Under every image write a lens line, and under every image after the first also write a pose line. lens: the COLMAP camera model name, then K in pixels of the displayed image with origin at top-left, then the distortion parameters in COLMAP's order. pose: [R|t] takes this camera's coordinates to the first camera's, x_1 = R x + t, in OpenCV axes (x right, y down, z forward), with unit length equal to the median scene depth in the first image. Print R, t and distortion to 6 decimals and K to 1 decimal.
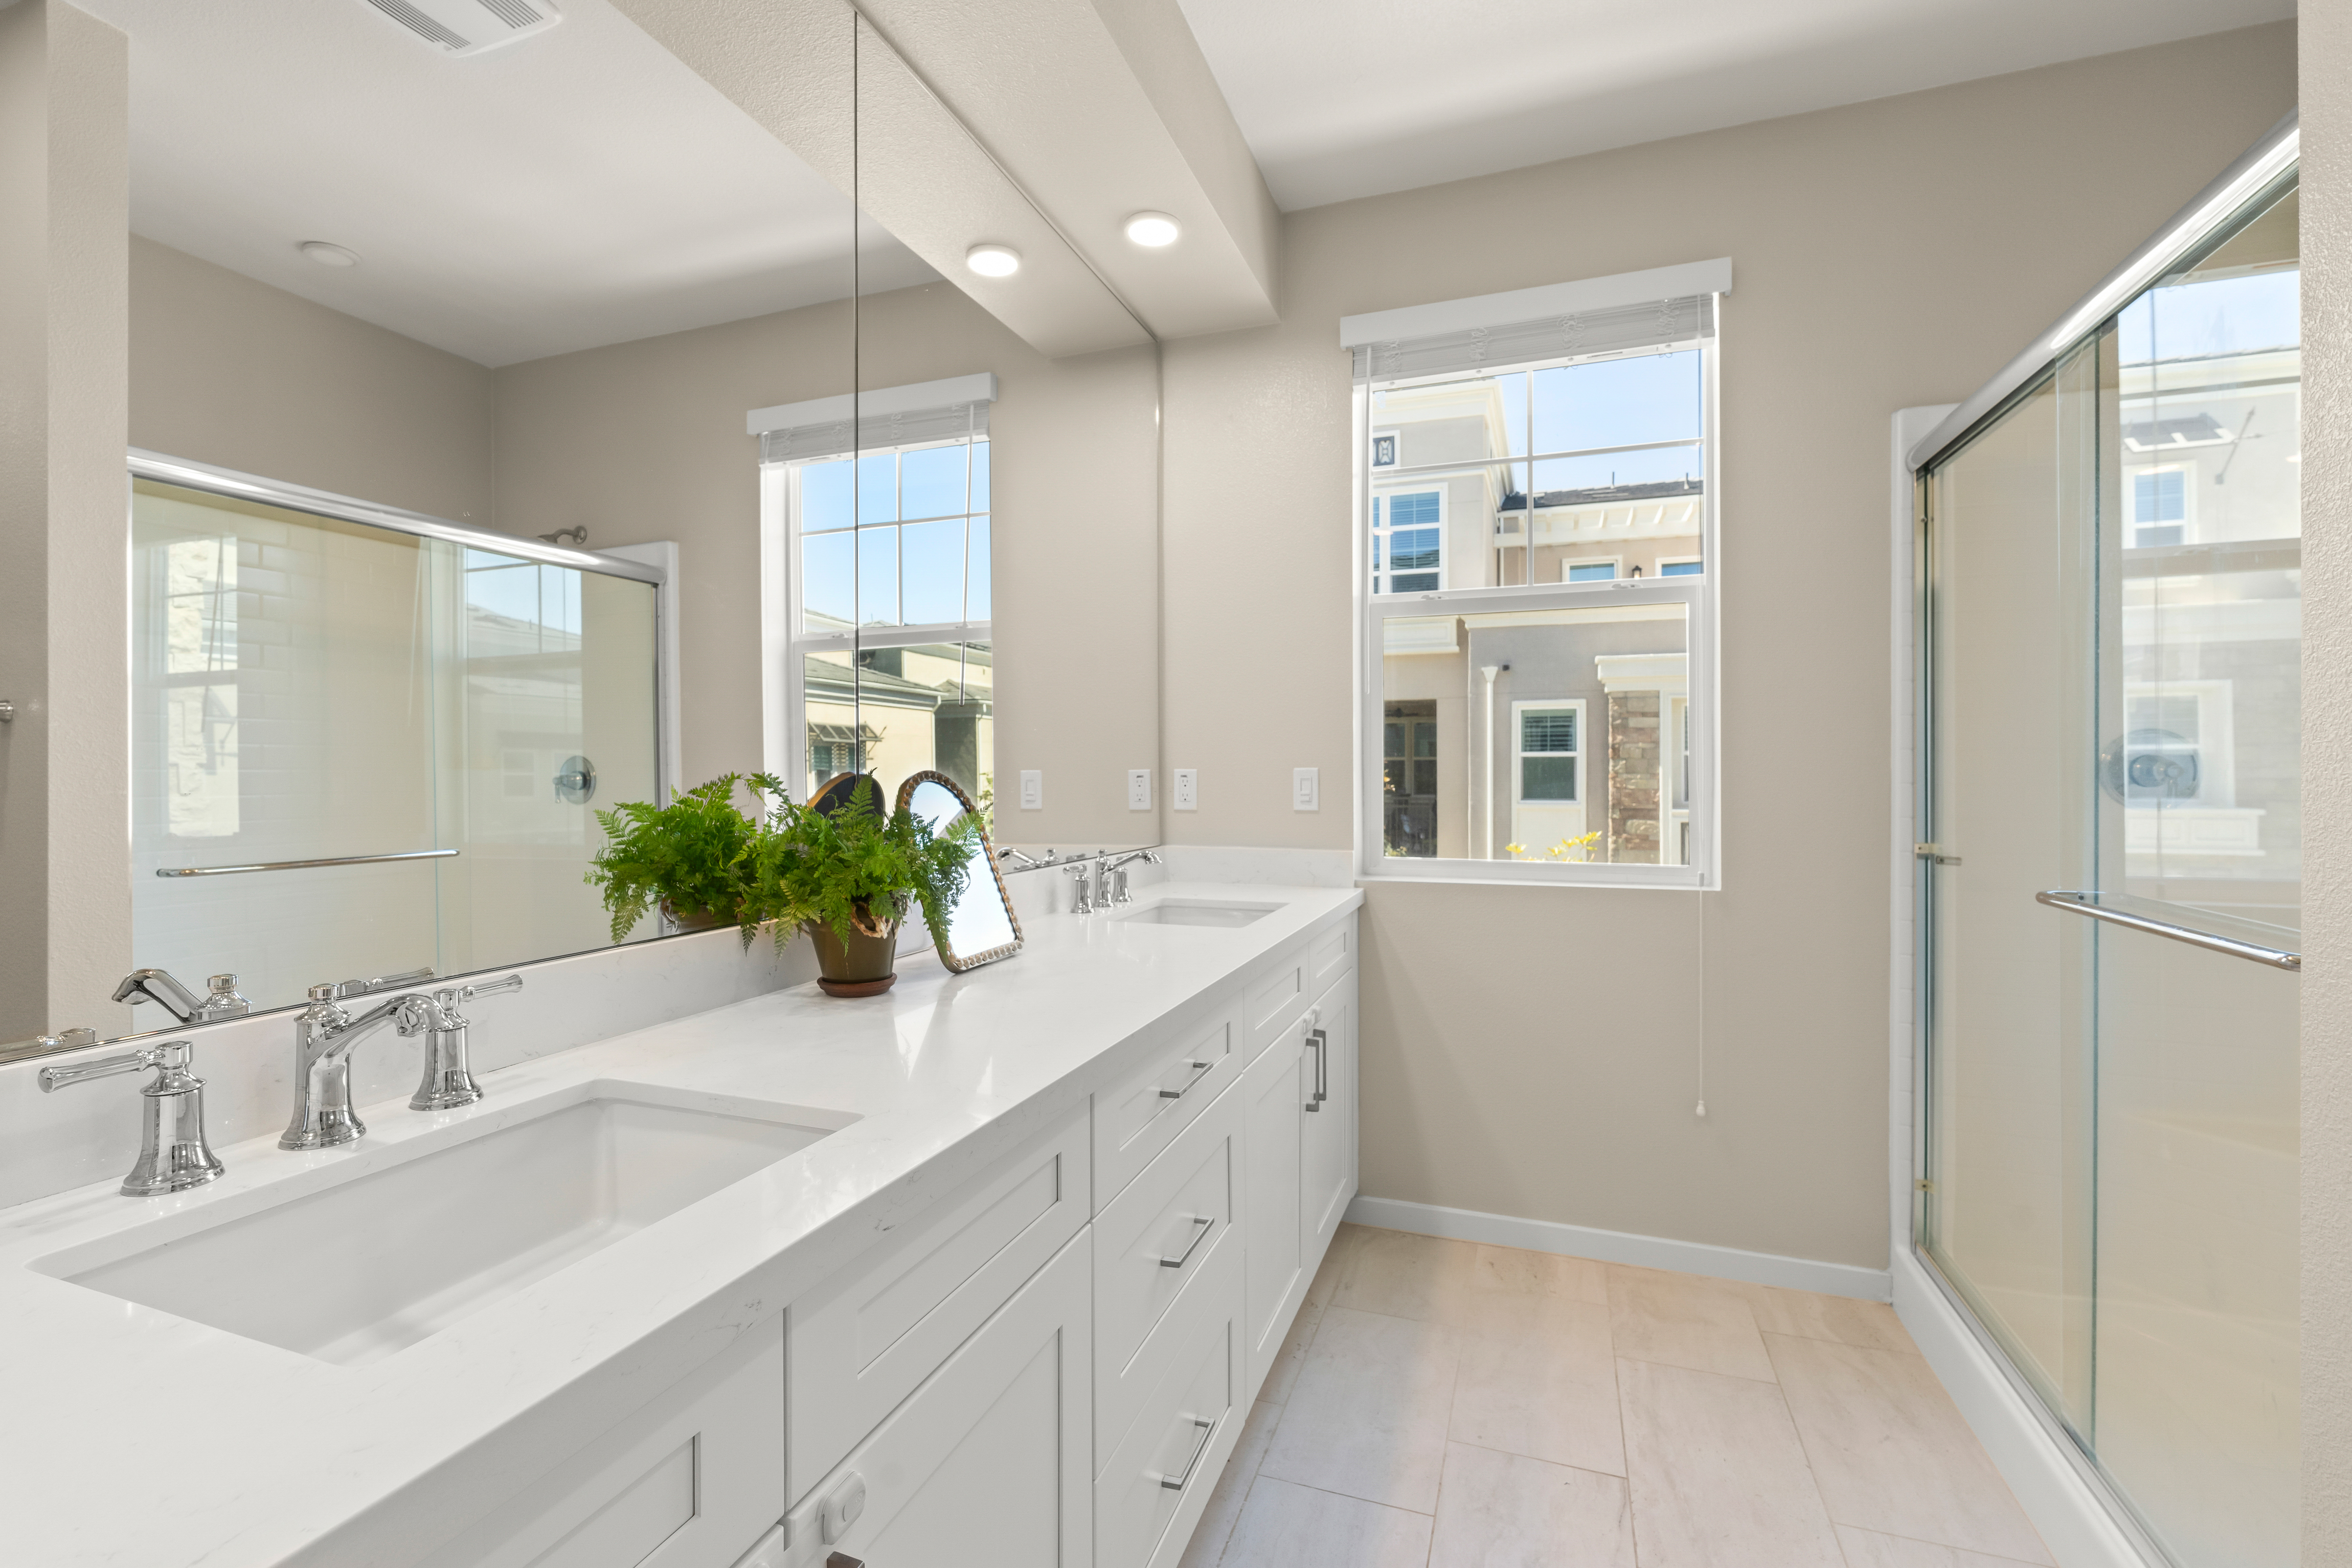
lens RADIAL K [[1031.9, 0, 1175.3], [0, 1031.9, 772.5], [0, 0, 1]] dist [-0.002513, 0.000549]
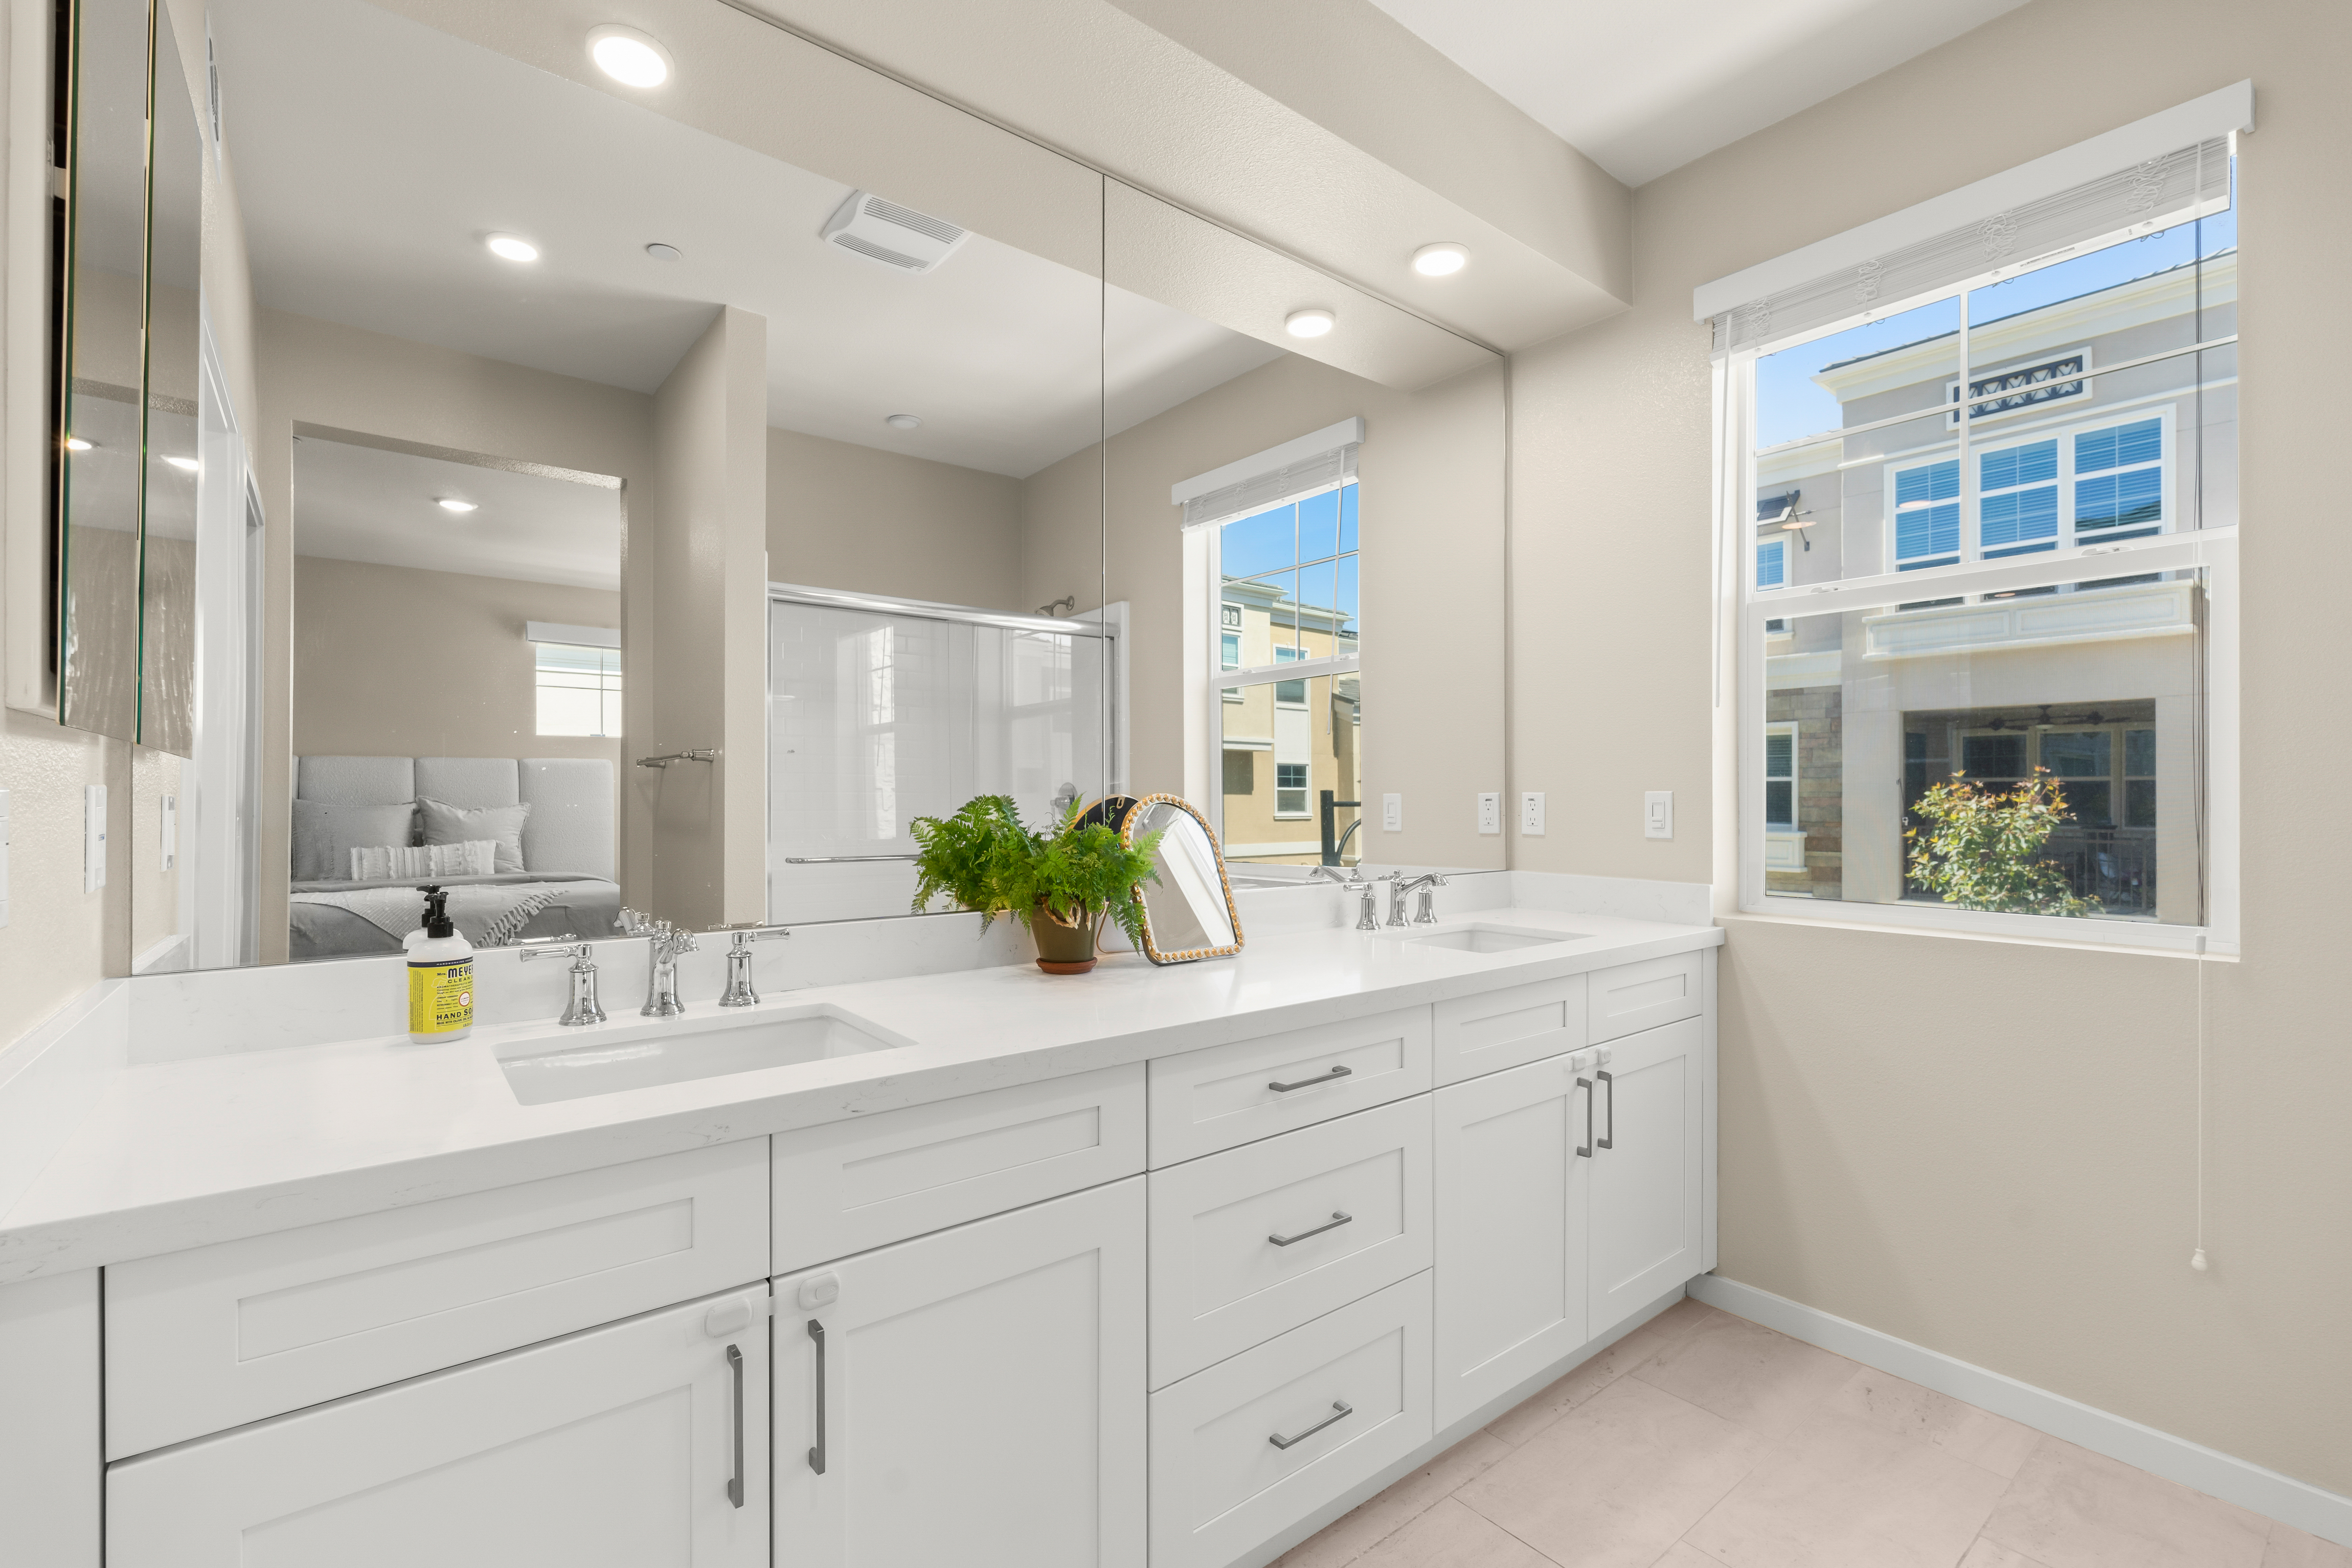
lens RADIAL K [[1031.9, 0, 1166.4], [0, 1031.9, 792.9], [0, 0, 1]] dist [-0.002513, 0.000549]
pose [[0.852594, 0.001570, -0.522572, 0.244517], [-0.002753, 0.999995, -0.001487, -0.000496], [0.522567, 0.002707, 0.852594, -0.001120]]
